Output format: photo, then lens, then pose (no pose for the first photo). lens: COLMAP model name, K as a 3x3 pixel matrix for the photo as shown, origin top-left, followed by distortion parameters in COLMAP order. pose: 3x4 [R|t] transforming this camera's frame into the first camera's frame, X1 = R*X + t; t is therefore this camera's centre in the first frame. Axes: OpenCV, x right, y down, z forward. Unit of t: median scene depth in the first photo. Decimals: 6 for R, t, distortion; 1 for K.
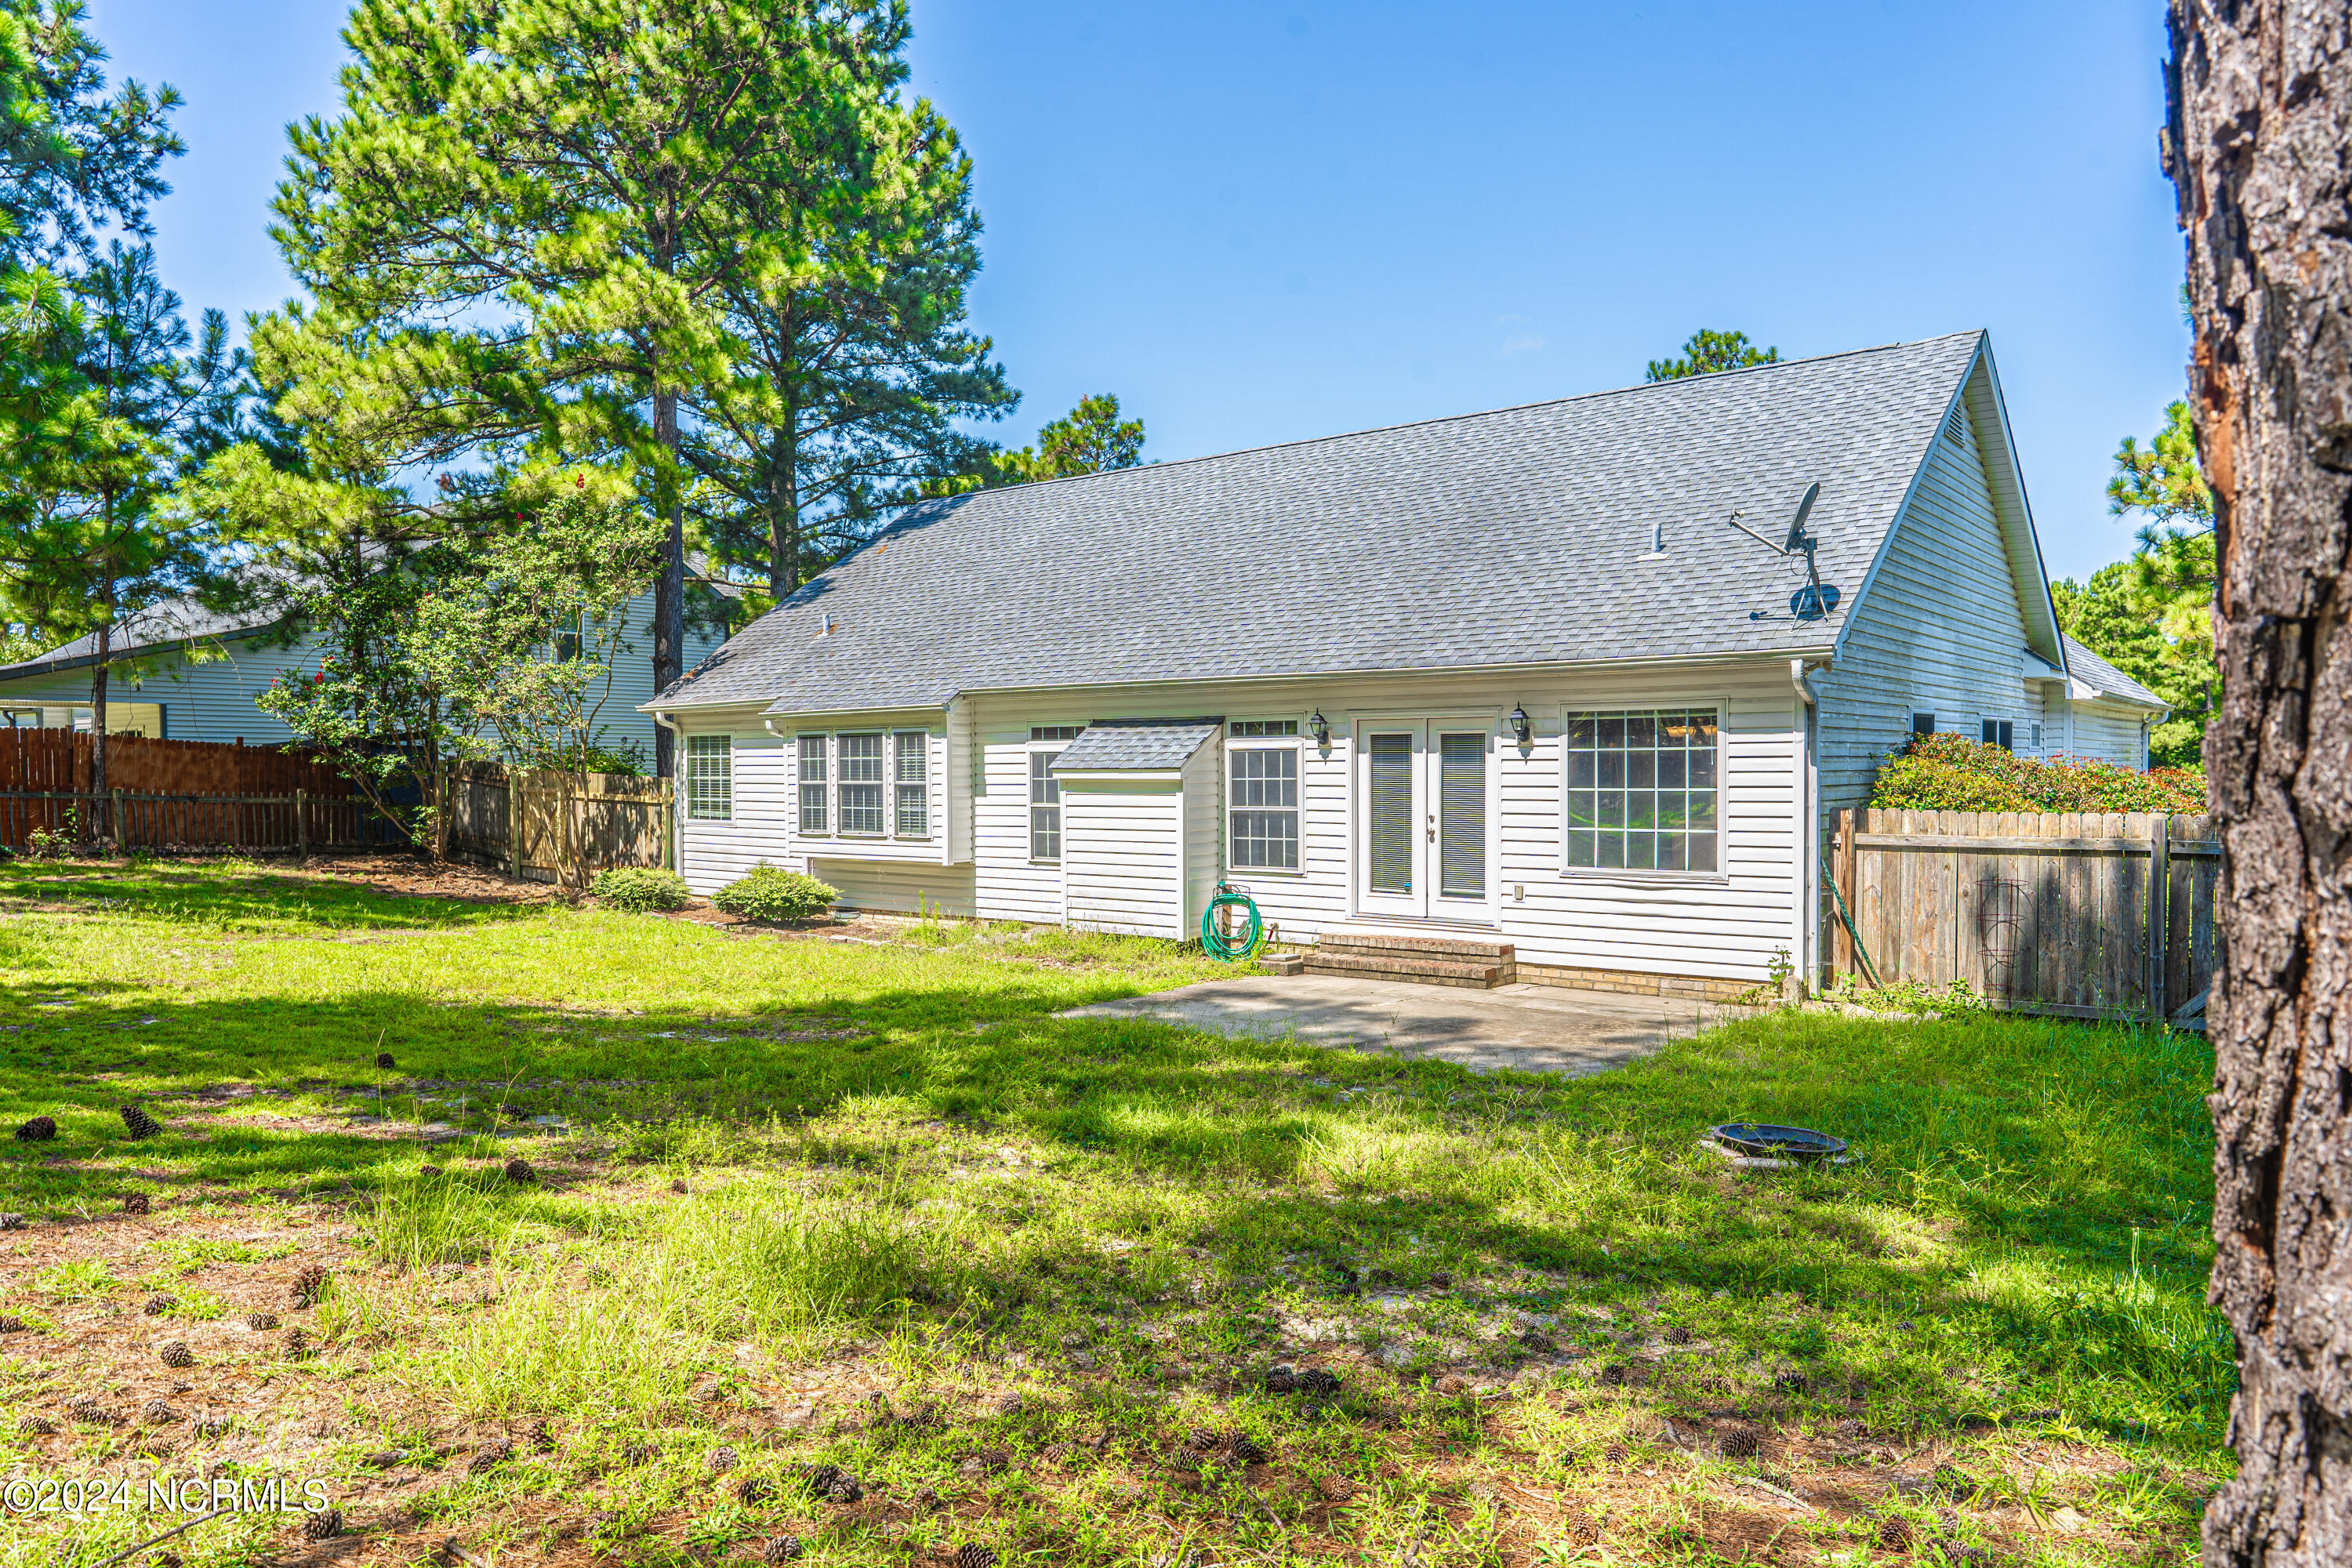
lens RADIAL K [[1559.7, 0, 1168.2], [0, 1559.7, 788.6], [0, 0, 1]] dist [0.000160, 0.003792]
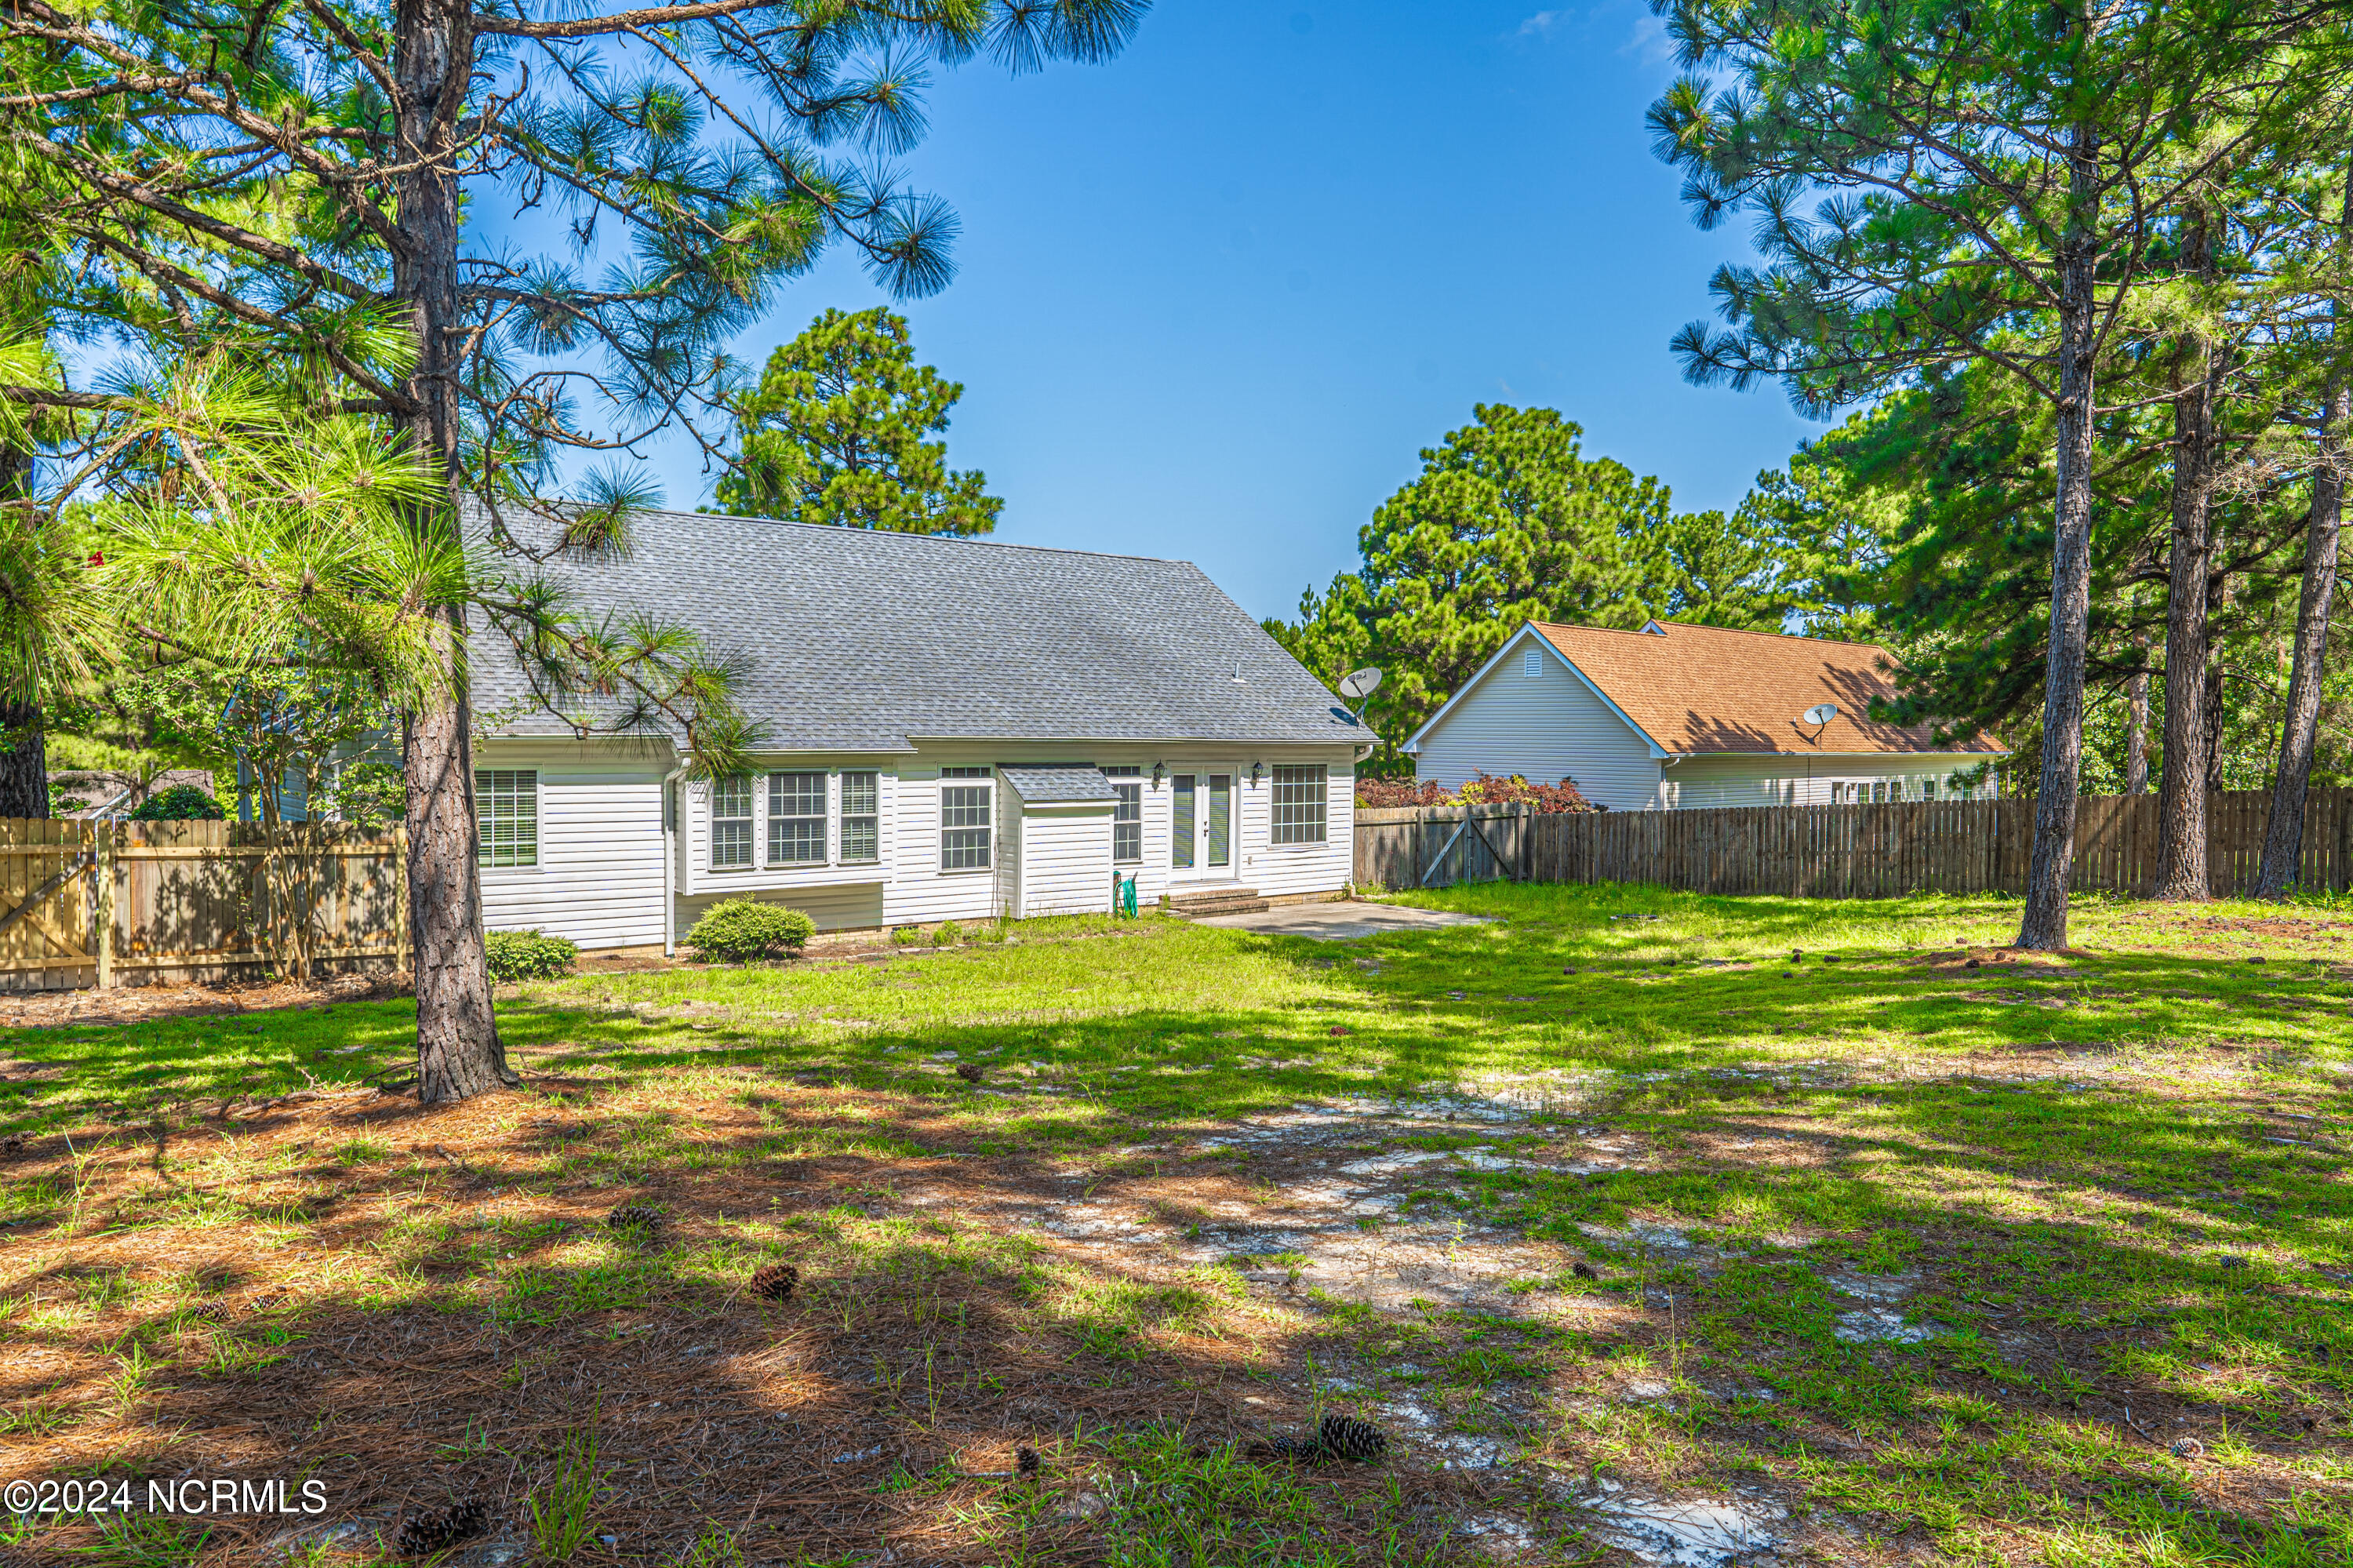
lens RADIAL K [[1560.4, 0, 1168.7], [0, 1560.4, 788.6], [0, 0, 1]] dist [0.000160, 0.003792]
pose [[0.210921, -0.024171, 0.977204, -1.485407], [0.006807, 0.999706, 0.023258, -0.058132], [-0.977479, 0.001746, 0.211023, 0.636777]]
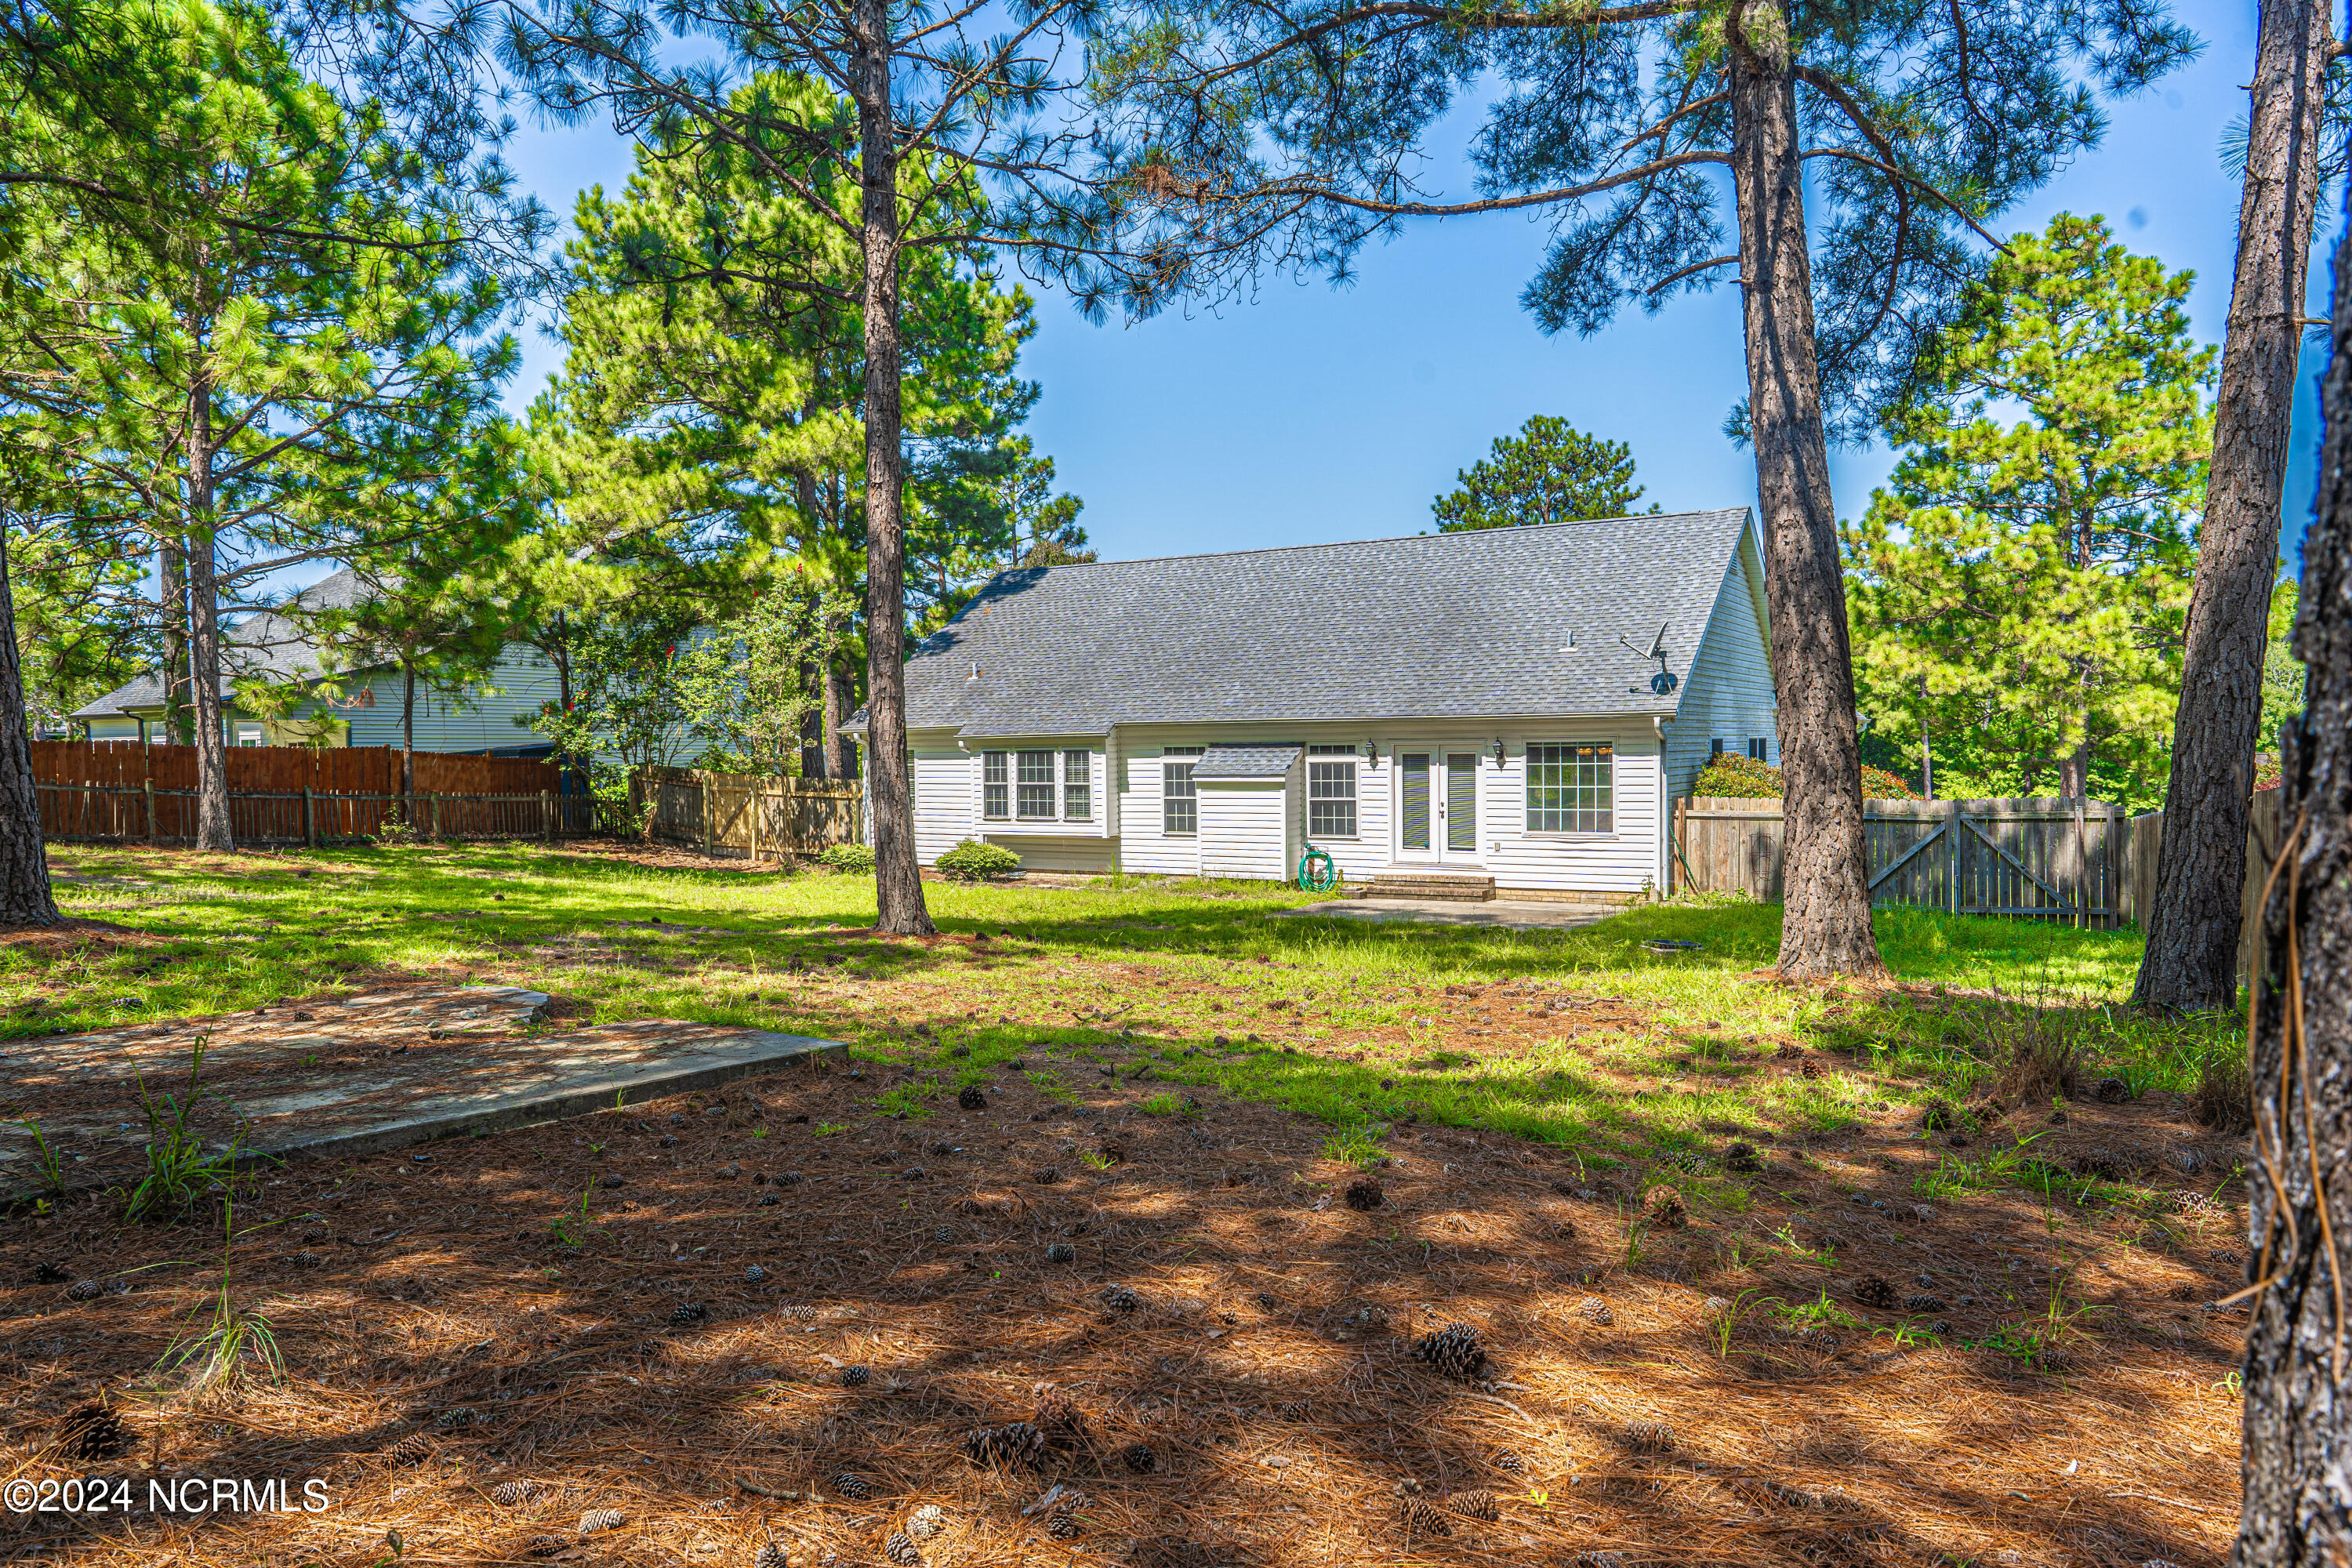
lens RADIAL K [[1559.7, 0, 1168.2], [0, 1559.7, 788.6], [0, 0, 1]] dist [0.000160, 0.003792]
pose [[0.991437, -0.010247, 0.130183, -0.327260], [0.008745, 0.999889, 0.012097, -0.019647], [-0.130293, -0.010854, 0.991416, -0.601225]]
